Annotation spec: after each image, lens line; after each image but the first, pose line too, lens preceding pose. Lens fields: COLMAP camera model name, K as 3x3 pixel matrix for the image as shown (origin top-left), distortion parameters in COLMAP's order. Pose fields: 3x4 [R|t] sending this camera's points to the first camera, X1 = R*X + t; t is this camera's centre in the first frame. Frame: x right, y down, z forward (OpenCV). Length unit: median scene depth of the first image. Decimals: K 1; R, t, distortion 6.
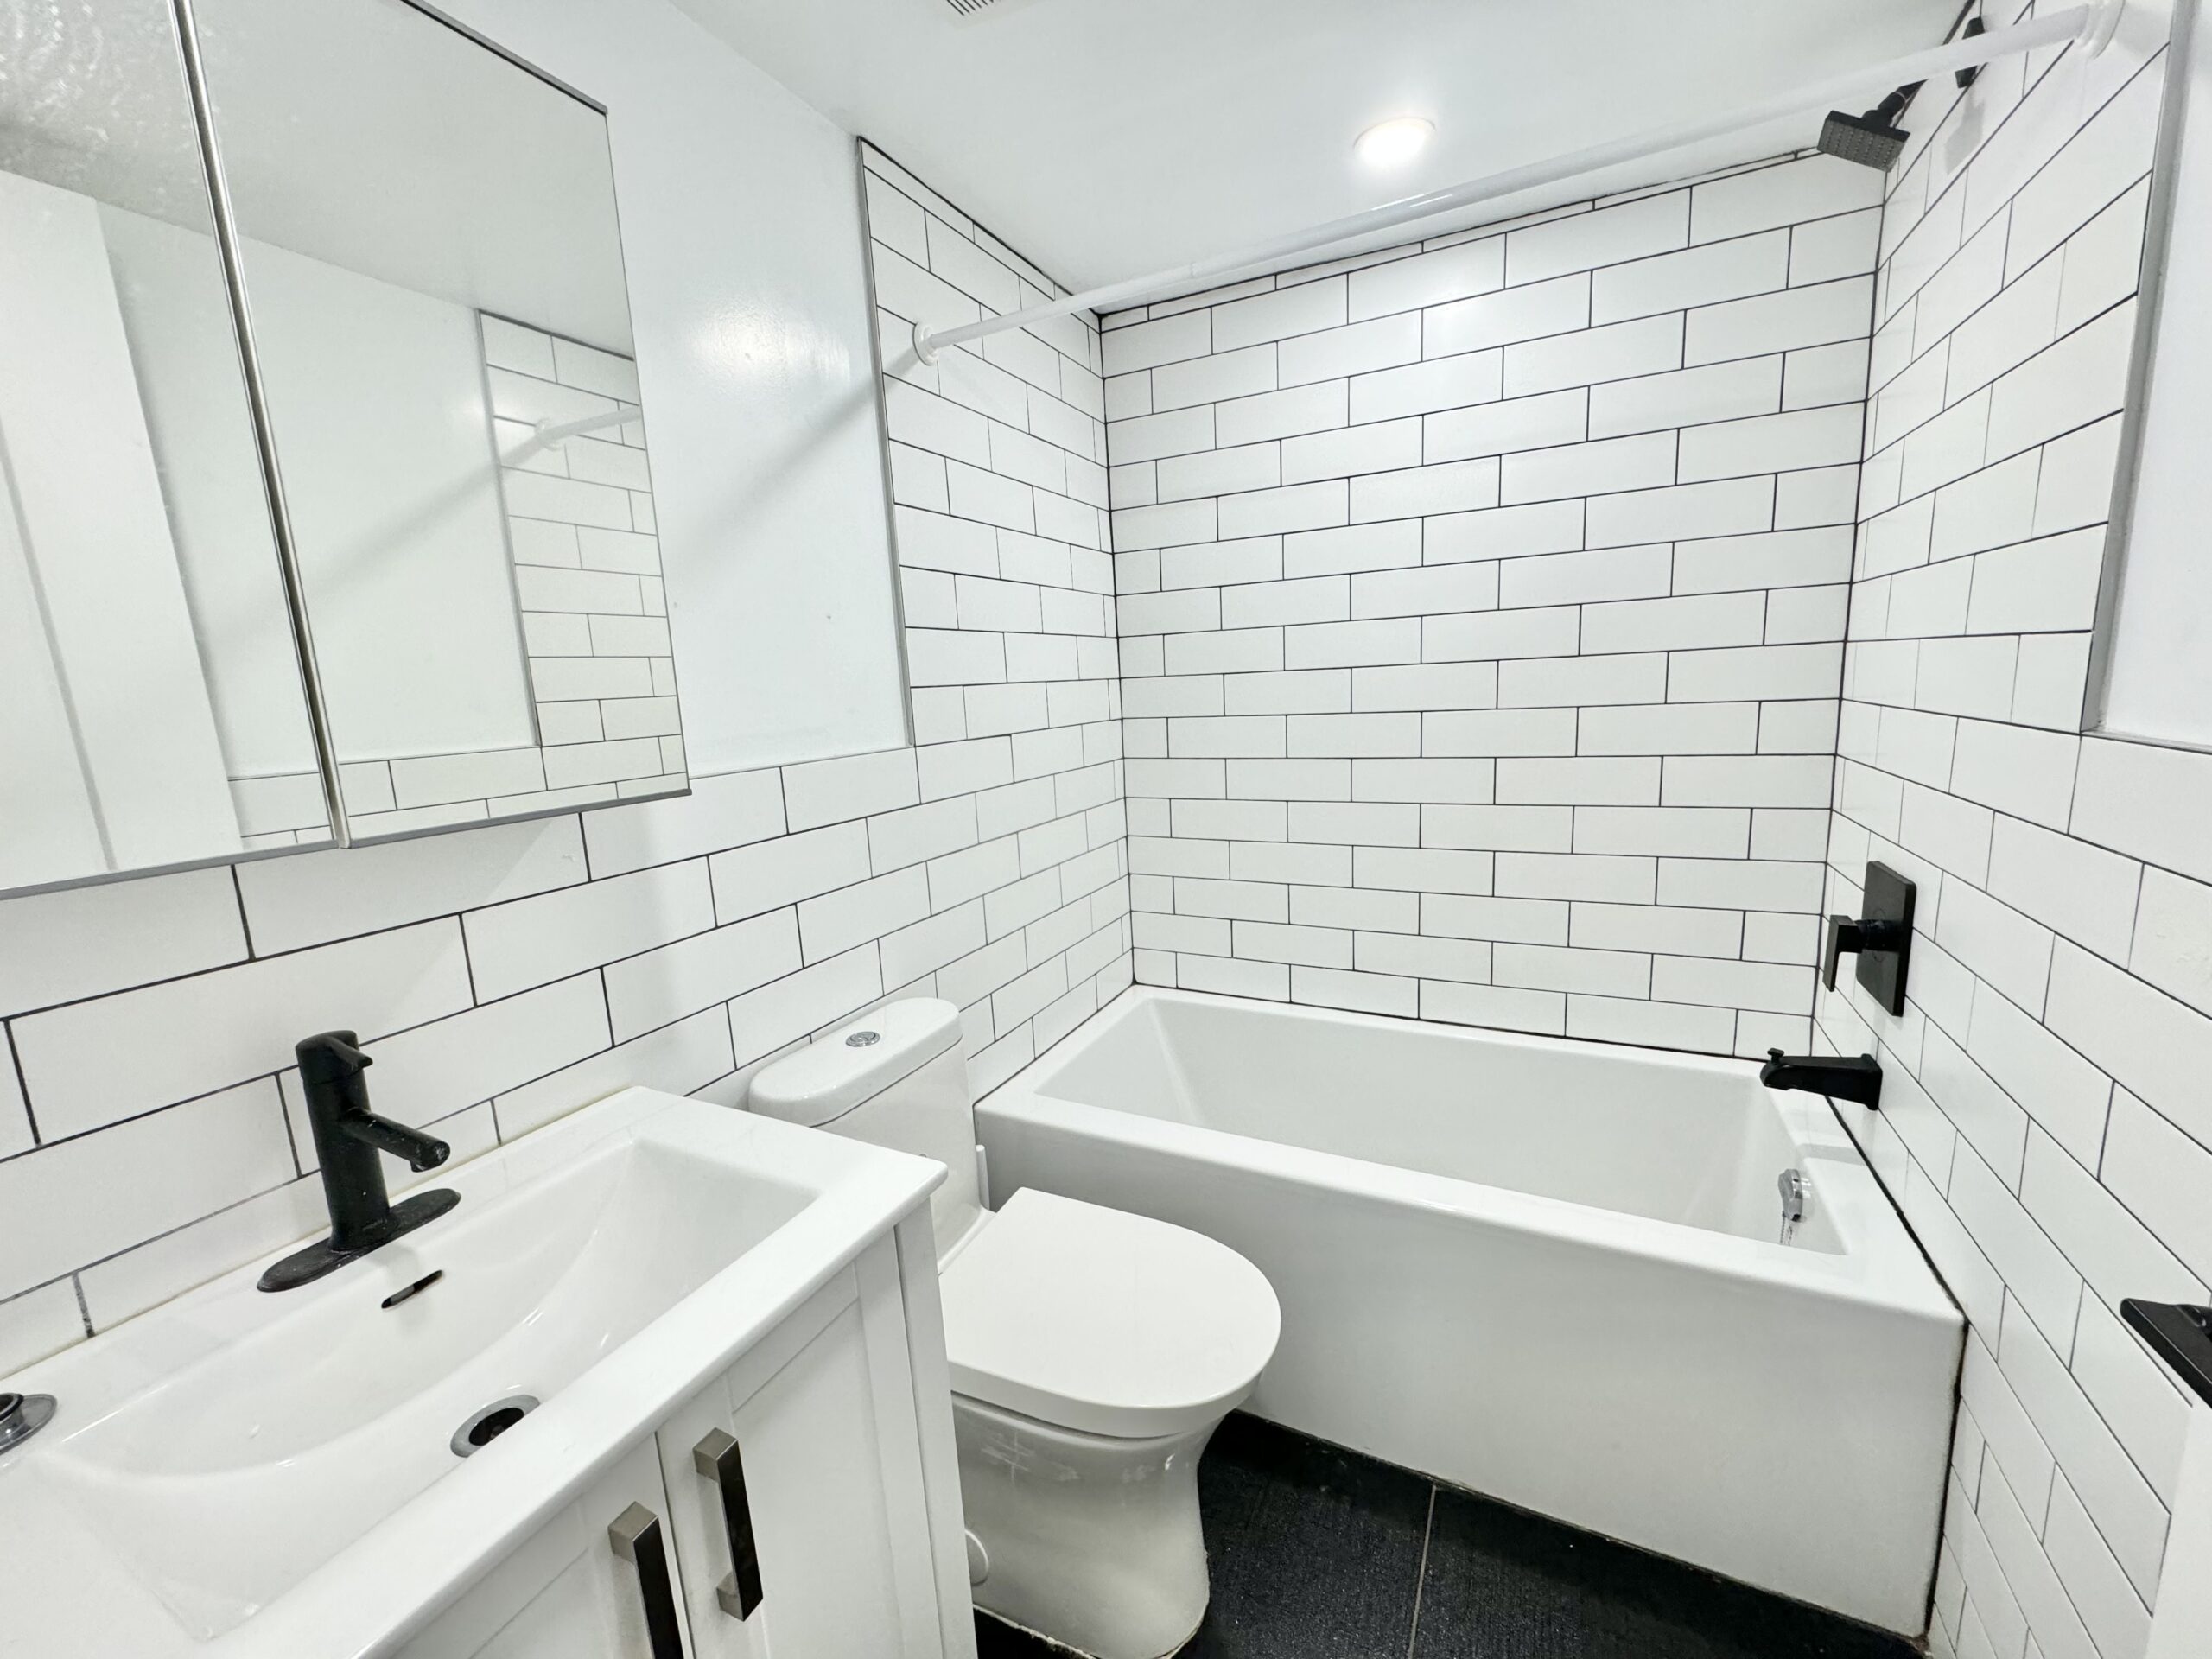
lens RADIAL K [[885.3, 0, 1103.9], [0, 885.3, 837.6], [0, 0, 1]] dist [-0.006637, -0.000590]
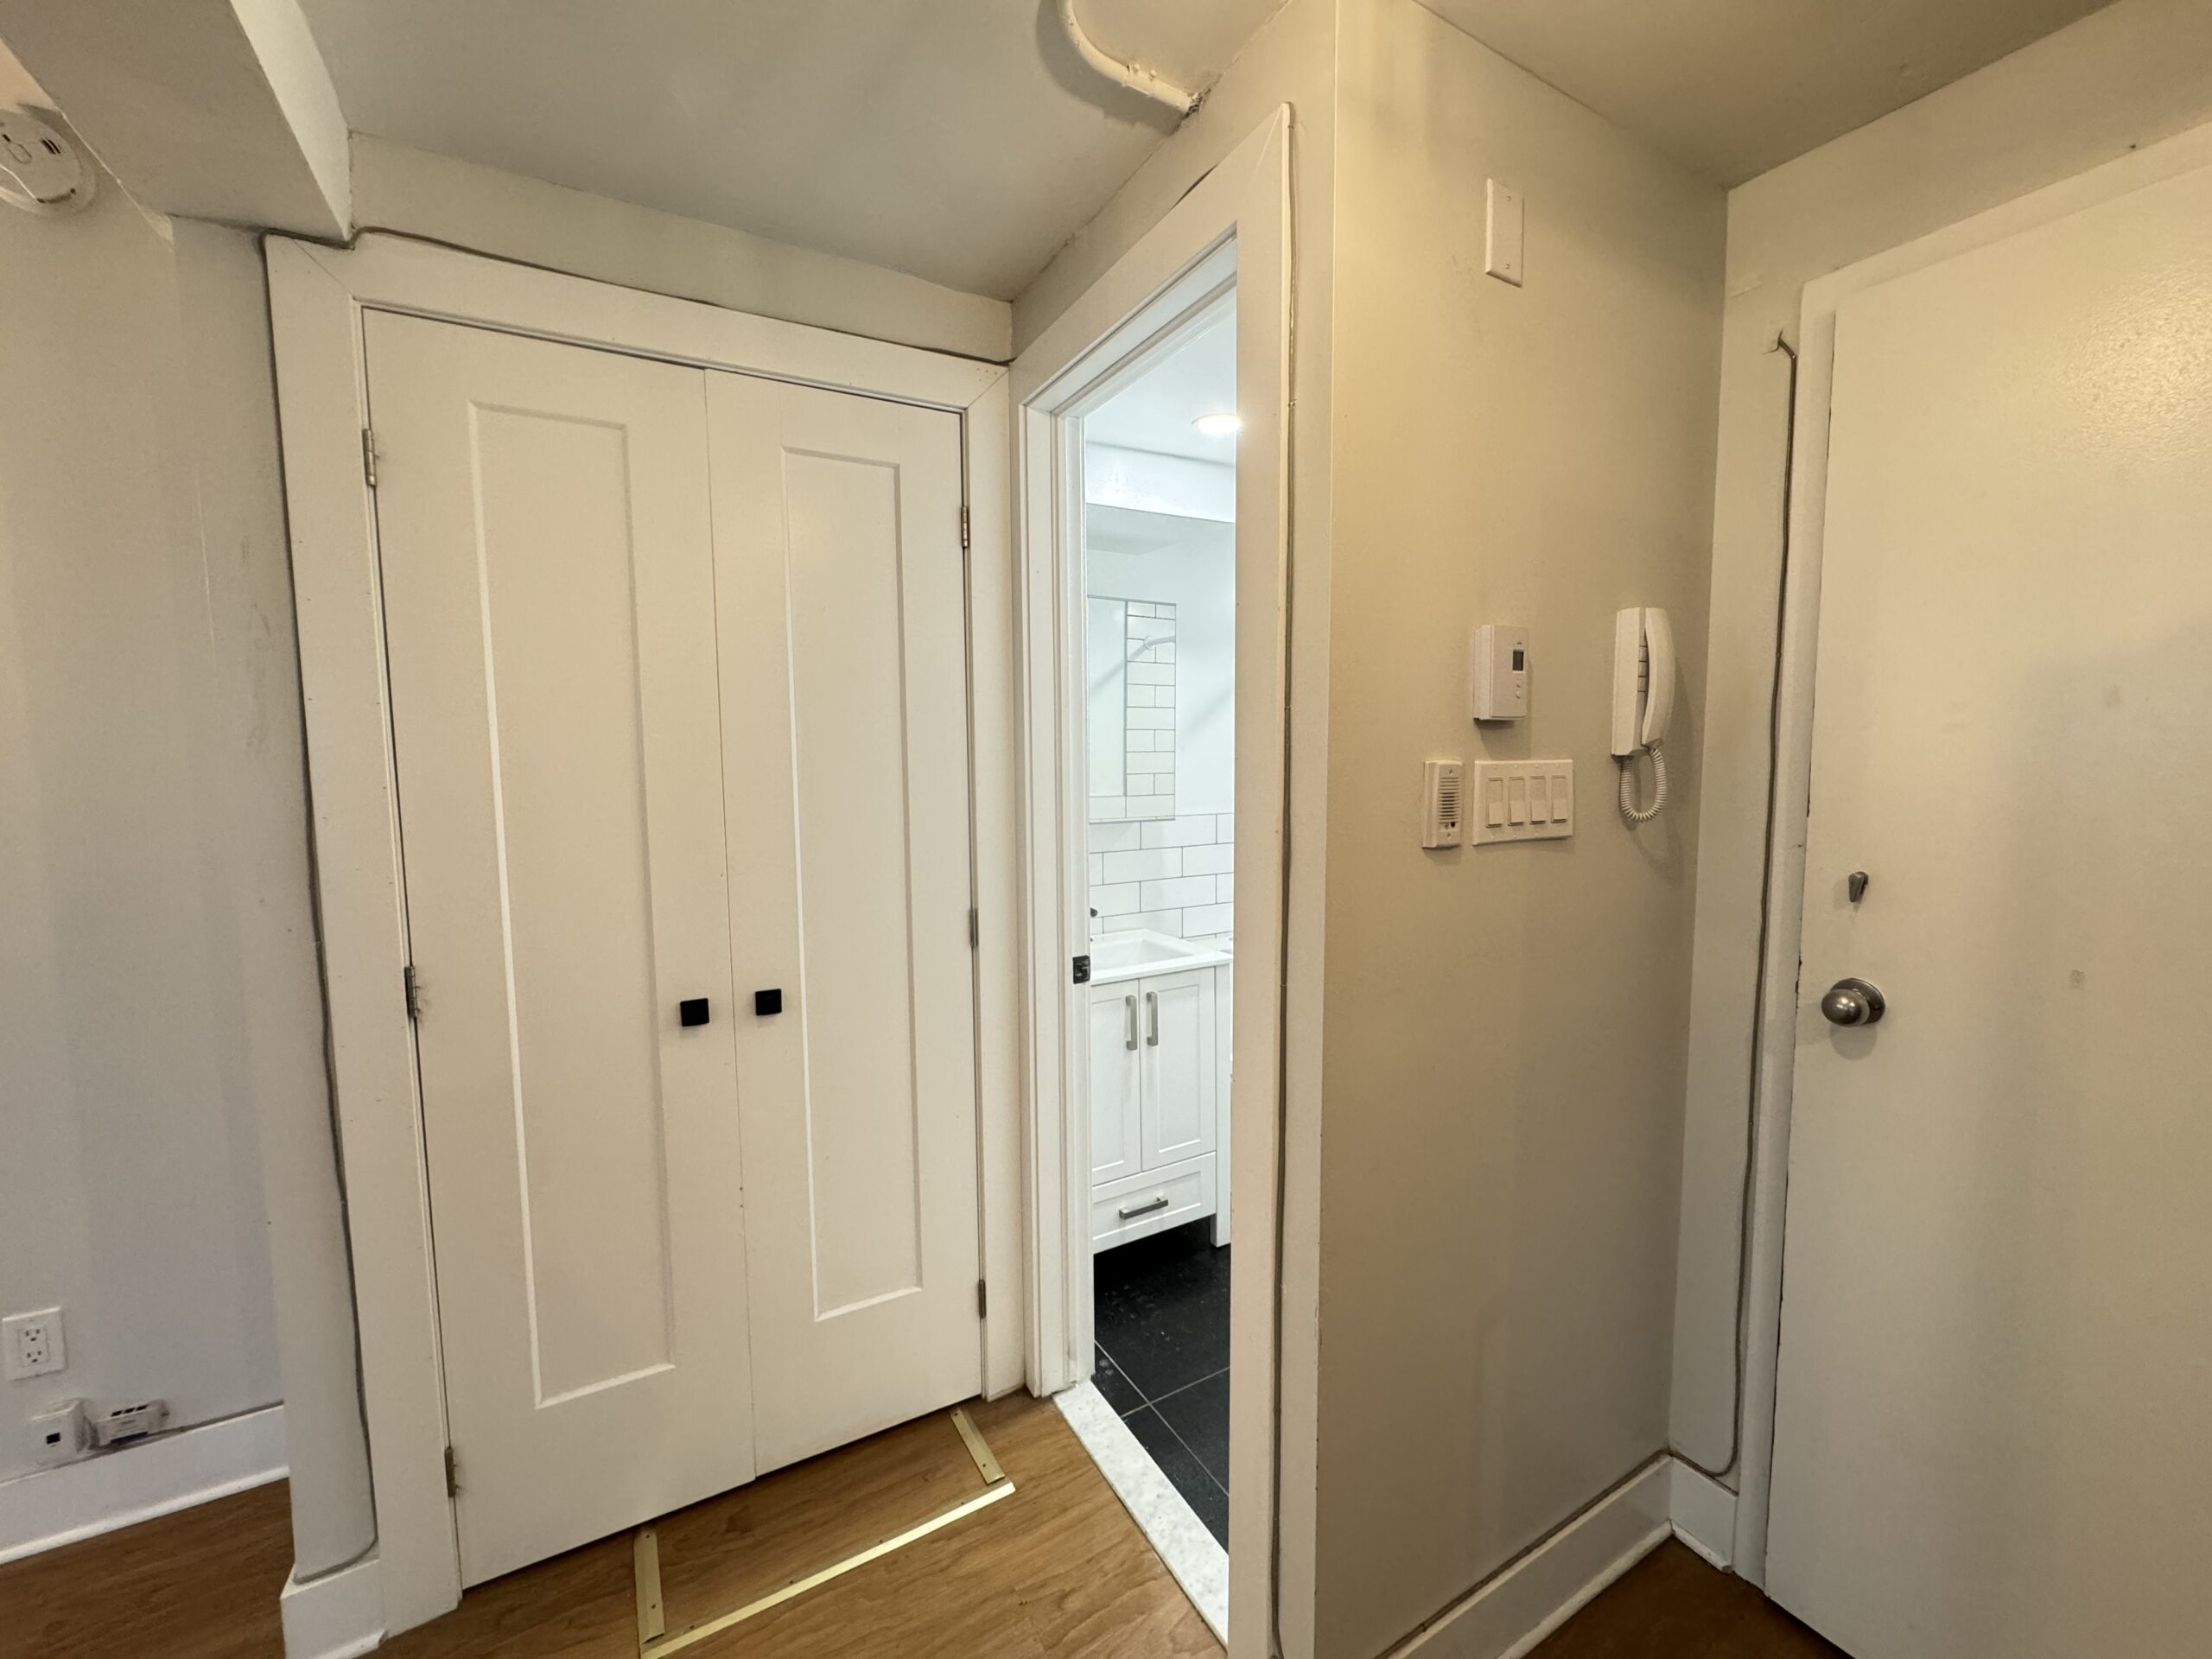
lens RADIAL K [[885.3, 0, 1102.4], [0, 885.3, 831.4], [0, 0, 1]] dist [-0.006637, -0.000590]
pose [[0.836270, 0.088372, -0.541150, 0.603889], [-0.127825, 0.991155, -0.035674, 0.082541], [0.533210, 0.099006, 0.840169, -1.038742]]
